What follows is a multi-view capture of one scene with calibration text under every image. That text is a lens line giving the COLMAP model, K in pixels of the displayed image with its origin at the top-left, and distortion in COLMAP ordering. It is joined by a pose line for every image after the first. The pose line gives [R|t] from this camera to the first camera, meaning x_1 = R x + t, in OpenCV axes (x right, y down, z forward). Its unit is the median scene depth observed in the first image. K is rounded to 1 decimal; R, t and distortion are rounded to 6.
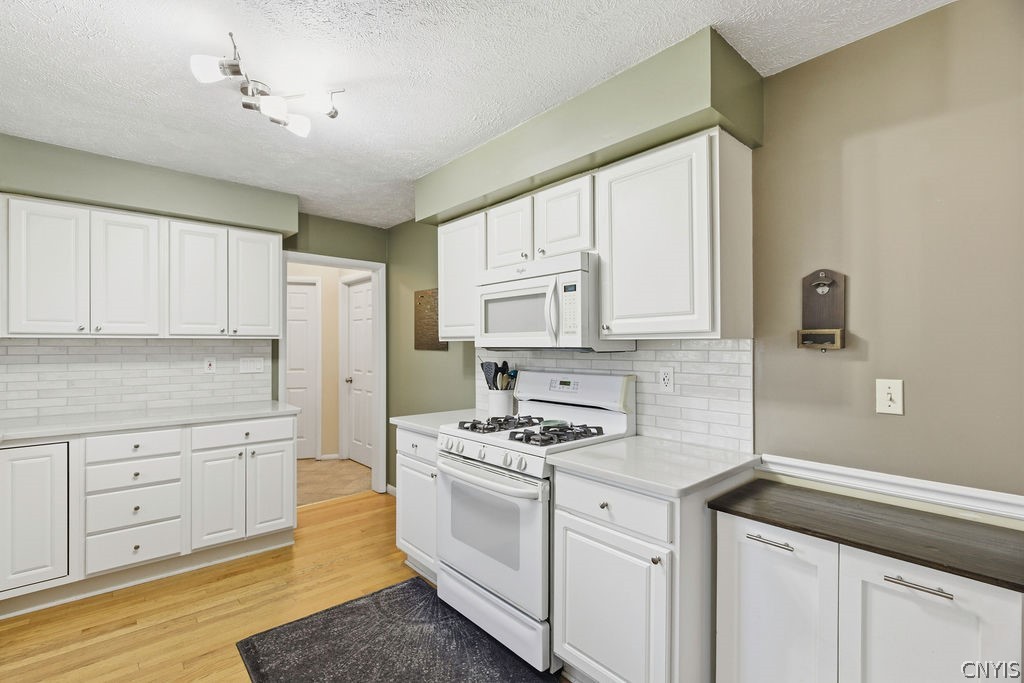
lens RADIAL K [[463.8, 0, 505.5], [0, 463.8, 342.3], [0, 0, 1]] dist [-0.003873, 0.001048]
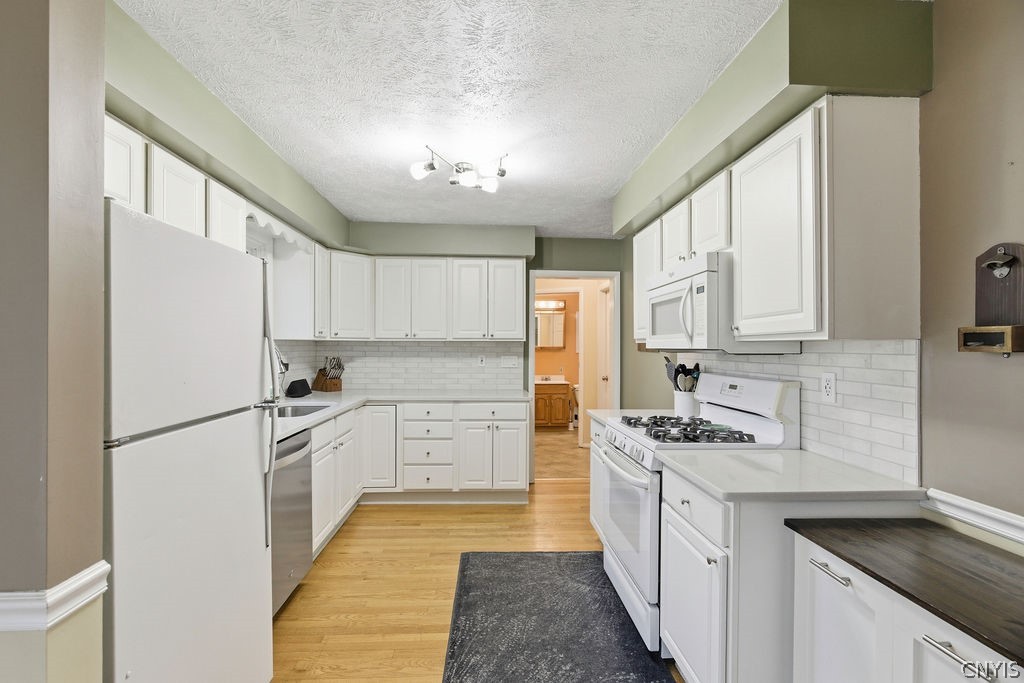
lens RADIAL K [[463.8, 0, 506.5], [0, 463.8, 345.0], [0, 0, 1]] dist [-0.003873, 0.001048]
pose [[0.785194, 0.002206, -0.619246, 0.368024], [-0.001704, 0.999998, 0.001402, 0.001510], [0.619248, -0.000046, 0.785195, -0.037129]]
